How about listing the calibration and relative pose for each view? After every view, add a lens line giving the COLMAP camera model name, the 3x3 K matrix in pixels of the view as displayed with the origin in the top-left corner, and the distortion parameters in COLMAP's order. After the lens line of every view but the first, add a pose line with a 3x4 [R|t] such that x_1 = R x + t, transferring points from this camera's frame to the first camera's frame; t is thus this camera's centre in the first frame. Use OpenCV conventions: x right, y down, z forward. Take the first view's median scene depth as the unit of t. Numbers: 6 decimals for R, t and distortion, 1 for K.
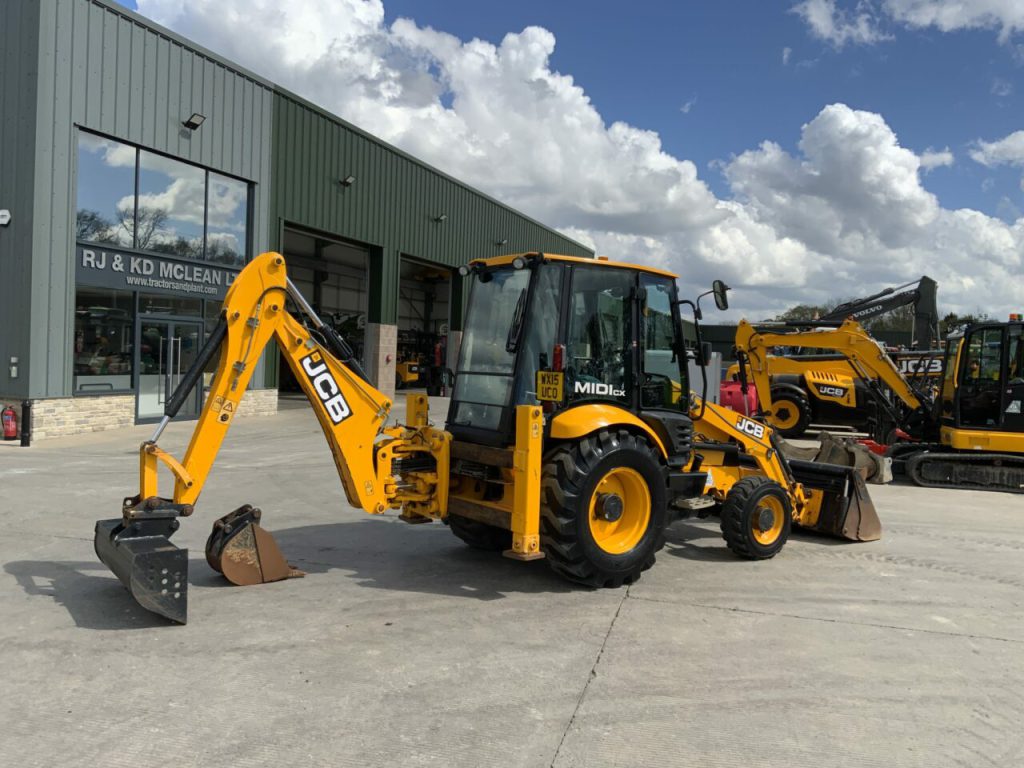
lens RADIAL K [[848.4, 0, 512.0], [0, 848.4, 384.0], [0, 0, 1]] dist [0.103229, -0.216188]
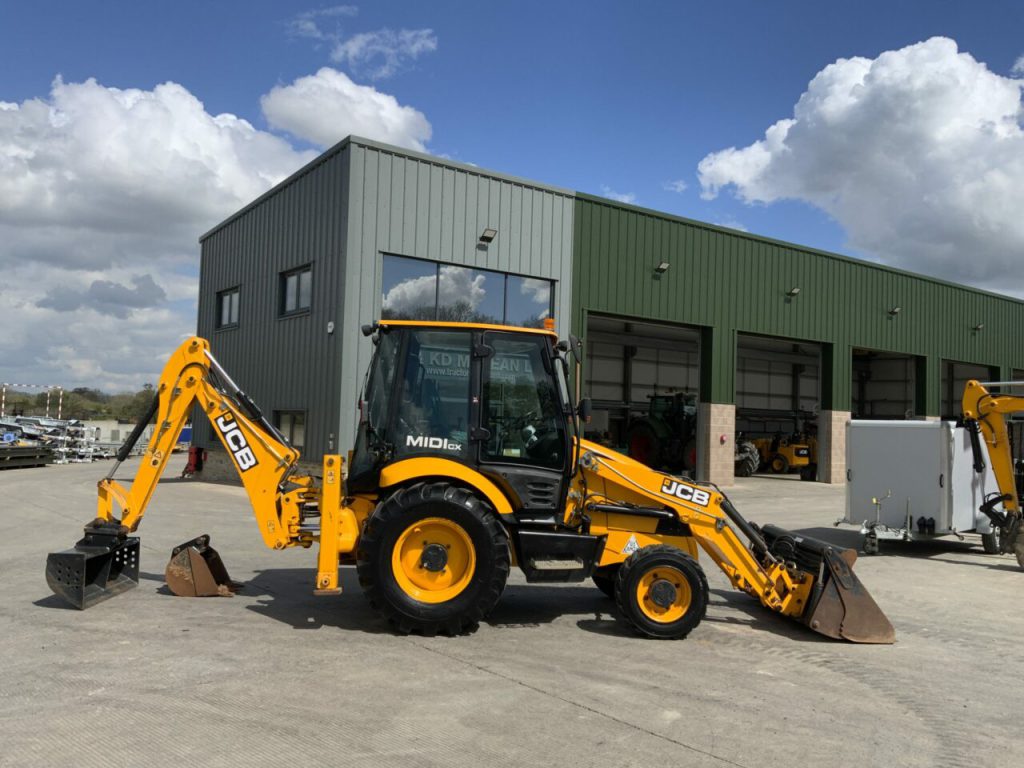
lens RADIAL K [[848.4, 0, 512.0], [0, 848.4, 384.0], [0, 0, 1]] dist [0.103229, -0.216188]
pose [[0.830785, -0.040964, -0.555084, 0.340694], [-0.017352, 0.994897, -0.099391, 0.016012], [0.556323, 0.092204, 0.825835, 0.077038]]
